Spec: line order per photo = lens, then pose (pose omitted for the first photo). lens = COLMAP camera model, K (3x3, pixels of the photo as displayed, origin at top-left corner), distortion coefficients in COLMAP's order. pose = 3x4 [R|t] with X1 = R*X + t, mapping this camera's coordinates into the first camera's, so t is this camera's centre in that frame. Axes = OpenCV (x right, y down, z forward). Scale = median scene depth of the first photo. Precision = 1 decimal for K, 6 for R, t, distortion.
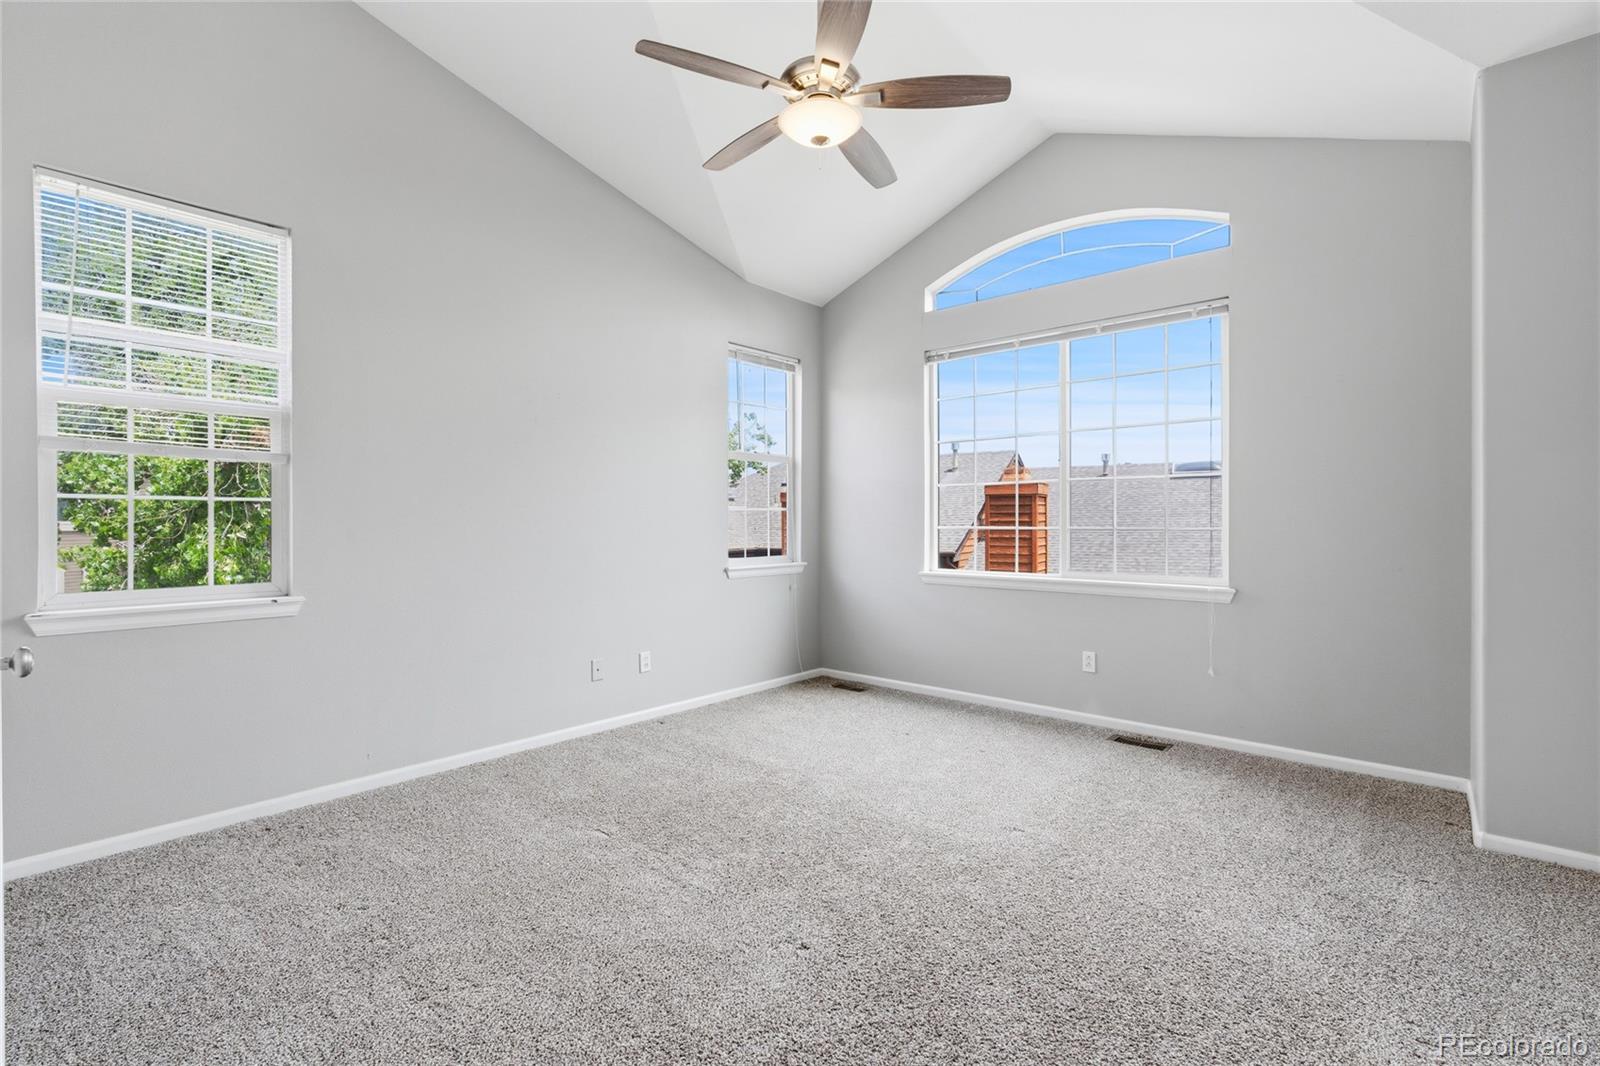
lens RADIAL K [[728.8, 0, 794.8], [0, 728.8, 529.6], [0, 0, 1]] dist [-0.005083, 0.000548]
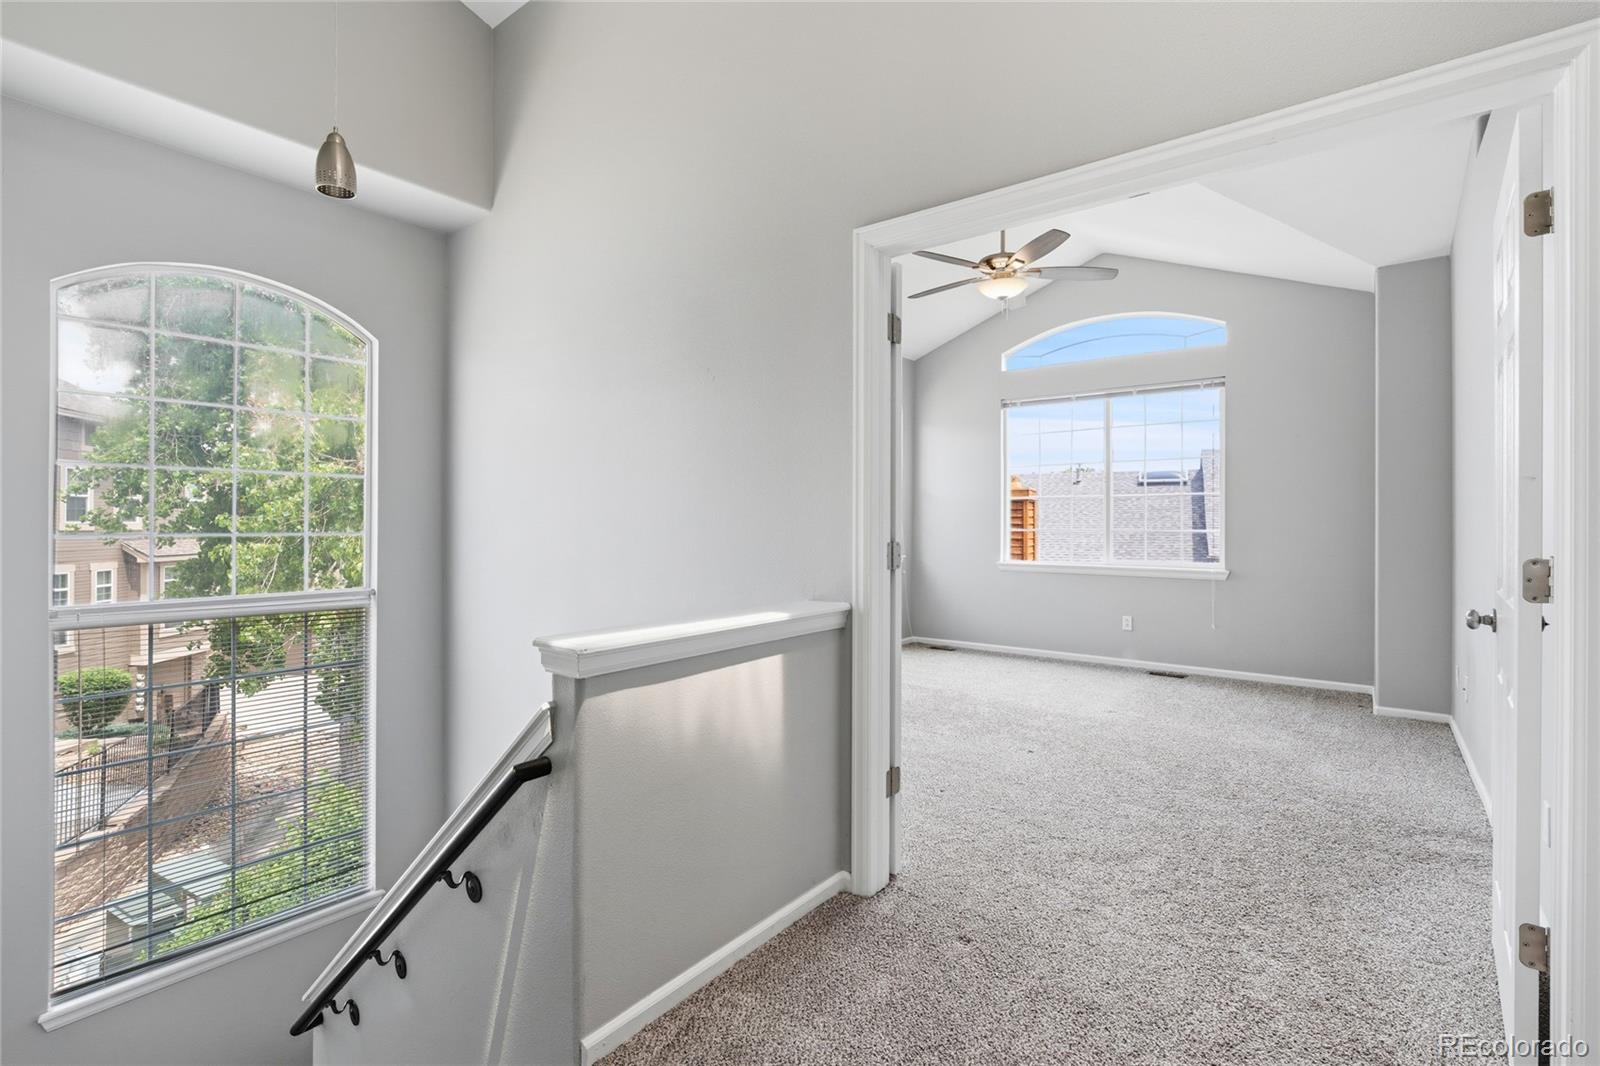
lens RADIAL K [[728.8, 0, 805.3], [0, 728.8, 529.3], [0, 0, 1]] dist [-0.005083, 0.000548]
pose [[0.998094, 0.002987, 0.061632, -0.323761], [-0.002830, 0.999993, -0.002638, 0.001450], [-0.061640, 0.002458, 0.998095, -0.400718]]
